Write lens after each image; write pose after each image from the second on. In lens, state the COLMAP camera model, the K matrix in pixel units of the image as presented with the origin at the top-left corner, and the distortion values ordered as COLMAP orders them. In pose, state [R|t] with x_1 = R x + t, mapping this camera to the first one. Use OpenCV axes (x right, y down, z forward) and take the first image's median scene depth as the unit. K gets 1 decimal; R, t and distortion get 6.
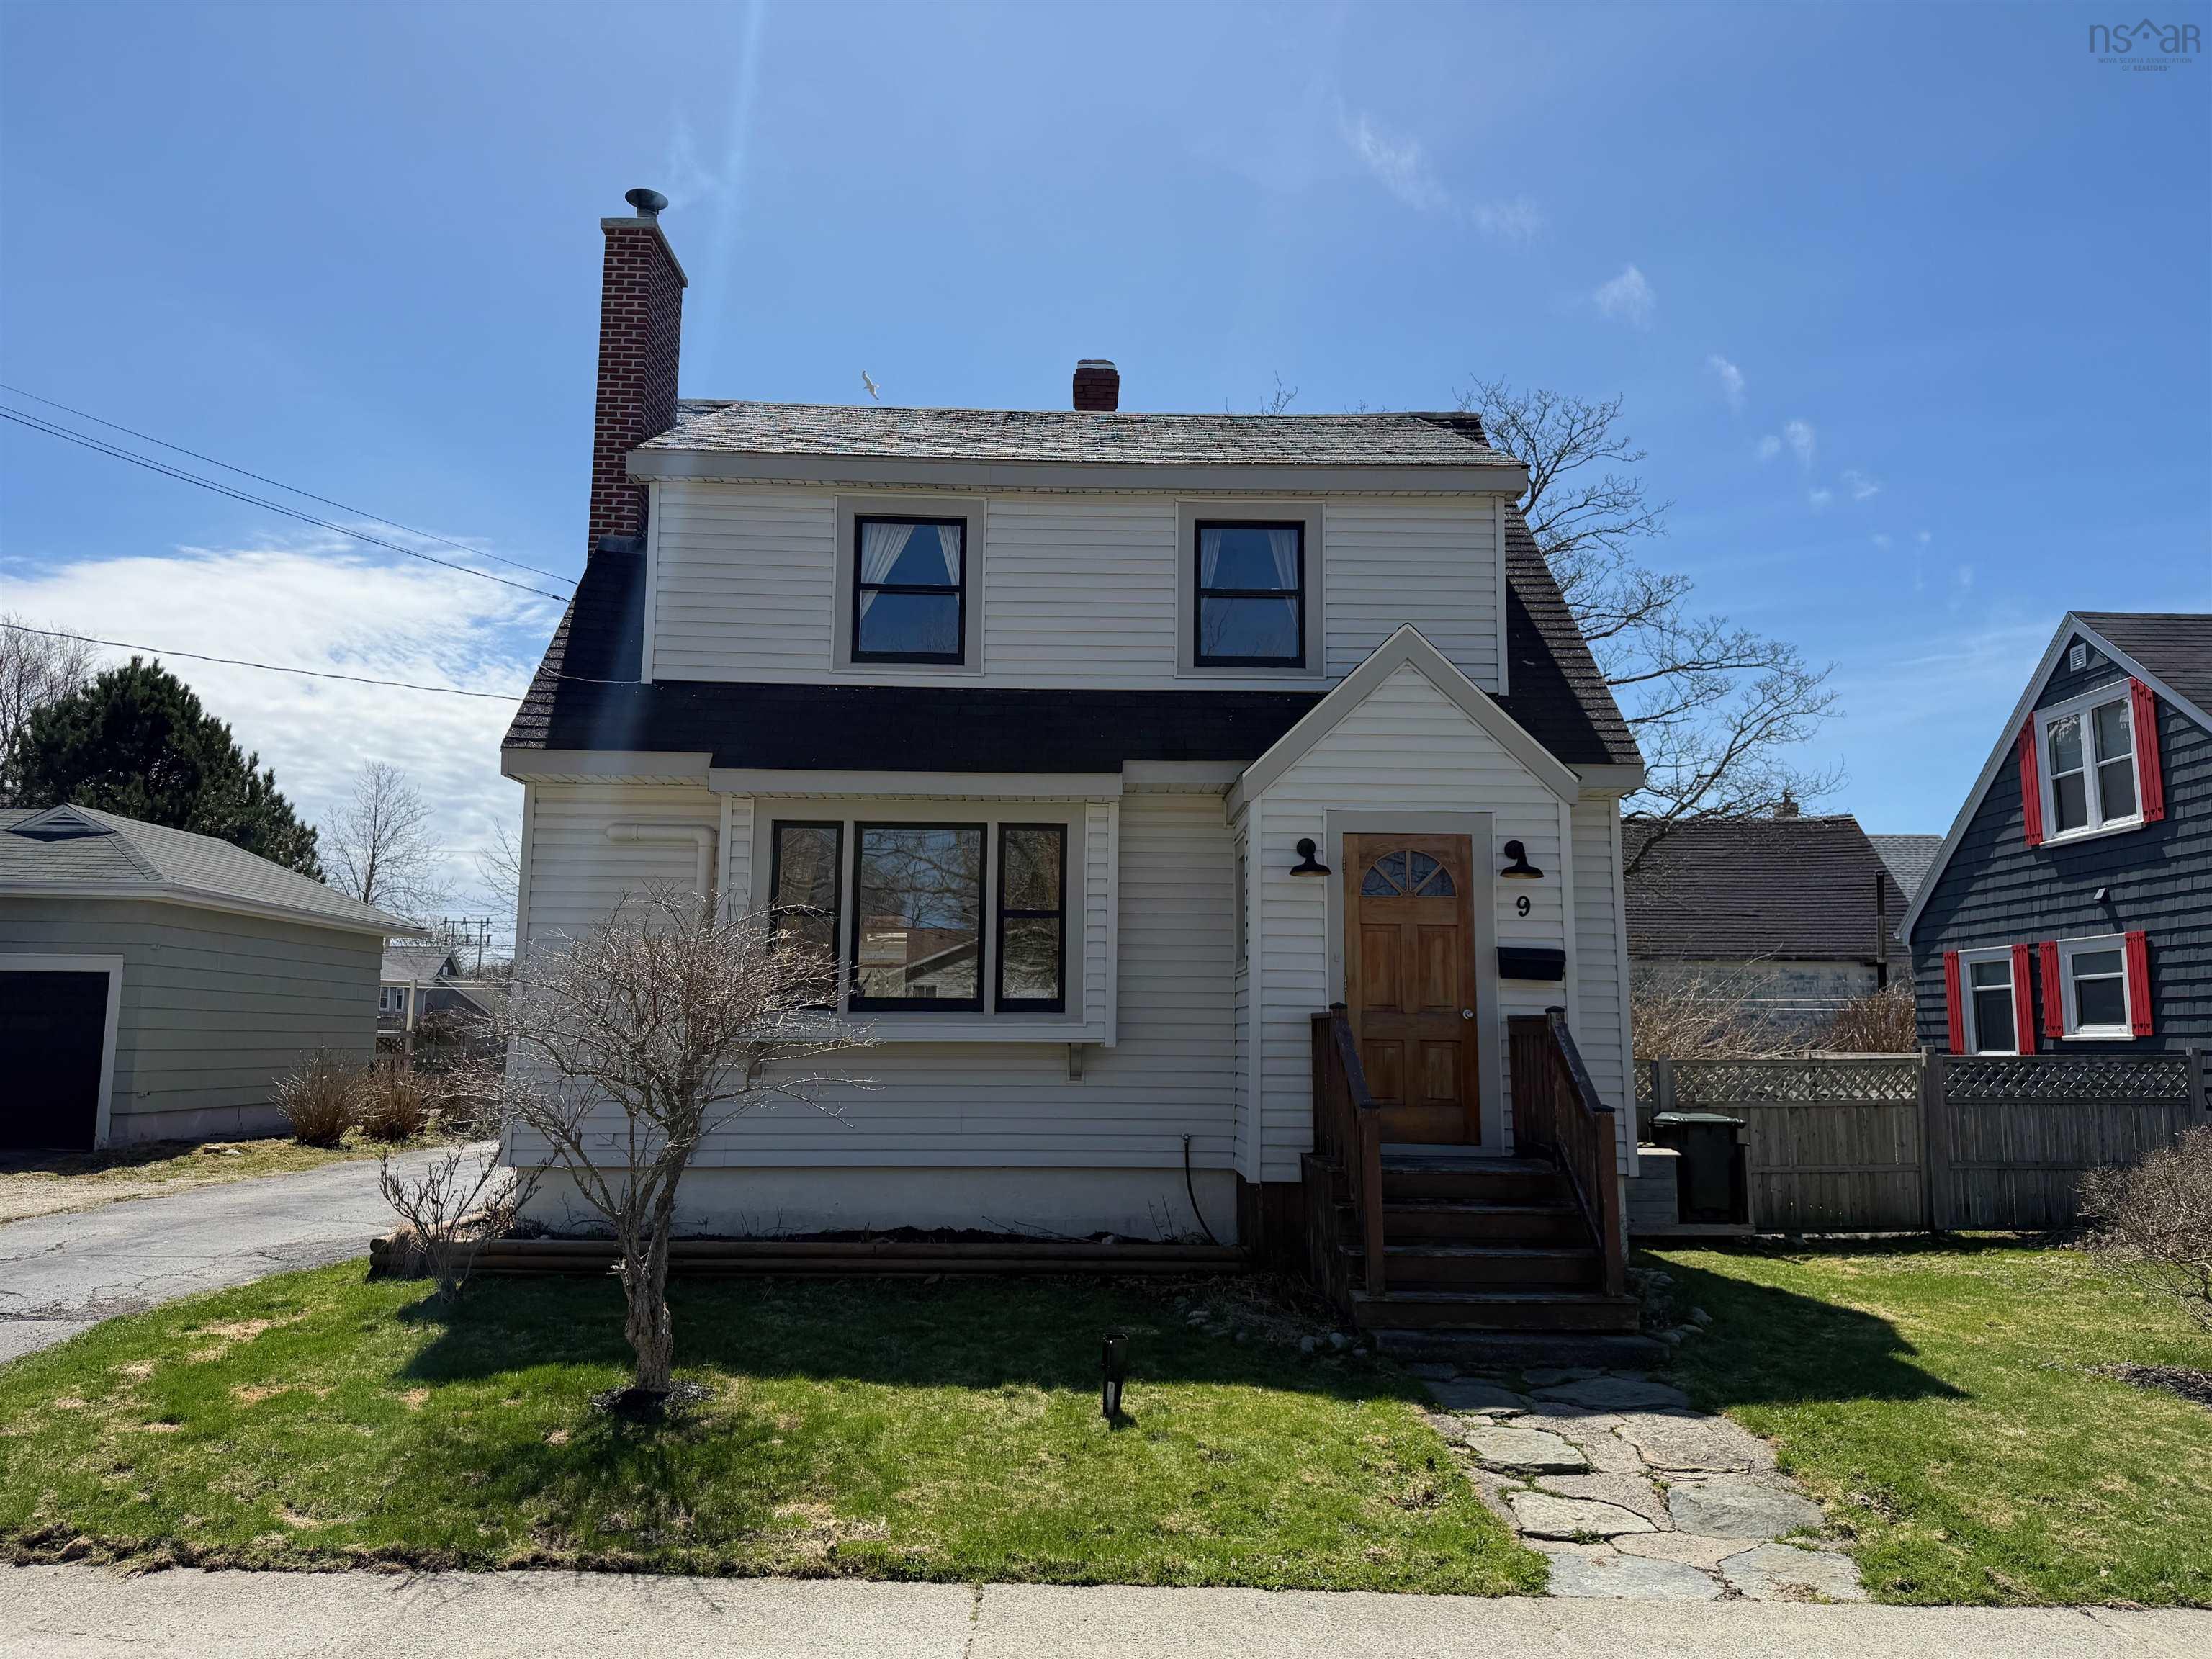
lens RADIAL K [[1560.9, 0, 1109.3], [0, 1560.9, 867.6], [0, 0, 1]] dist [0.066403, -0.105051]
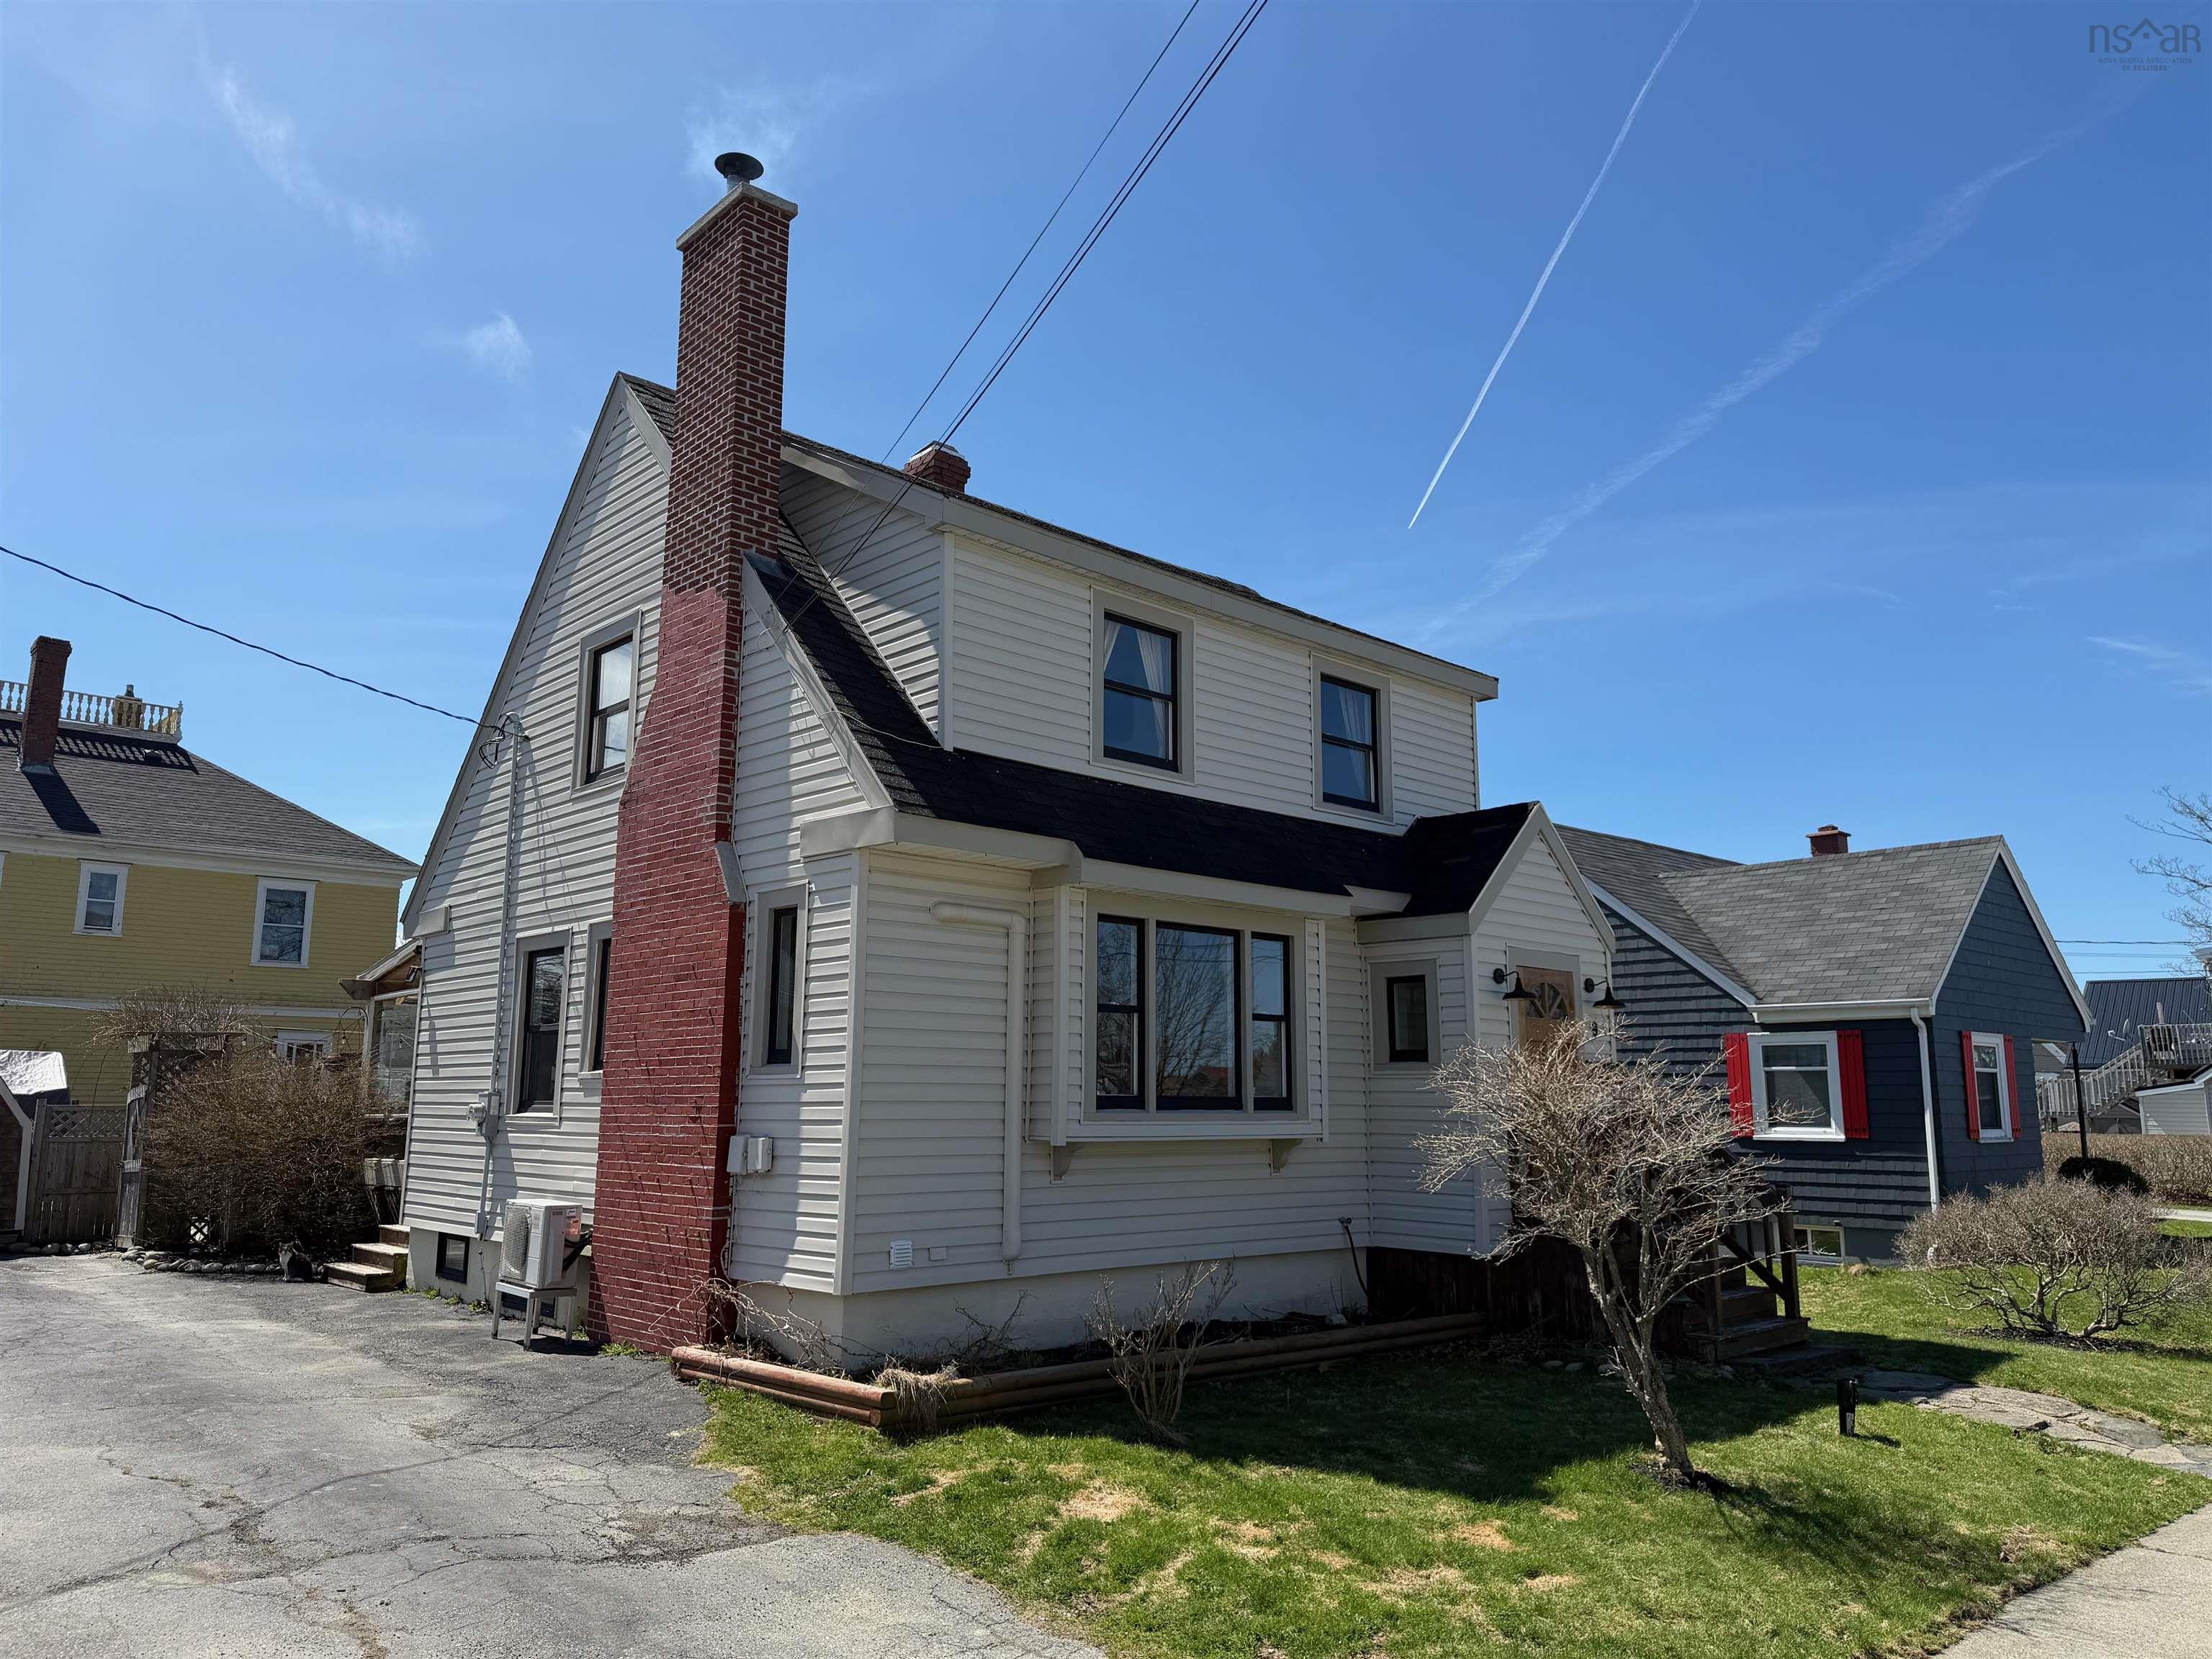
lens RADIAL K [[1560.9, 0, 1109.3], [0, 1560.9, 867.6], [0, 0, 1]] dist [0.066403, -0.105051]
pose [[0.750944, 0.096278, 0.653310, -0.835837], [-0.071158, 0.995352, -0.064893, 0.004214], [-0.656521, 0.002243, 0.754305, 0.256127]]
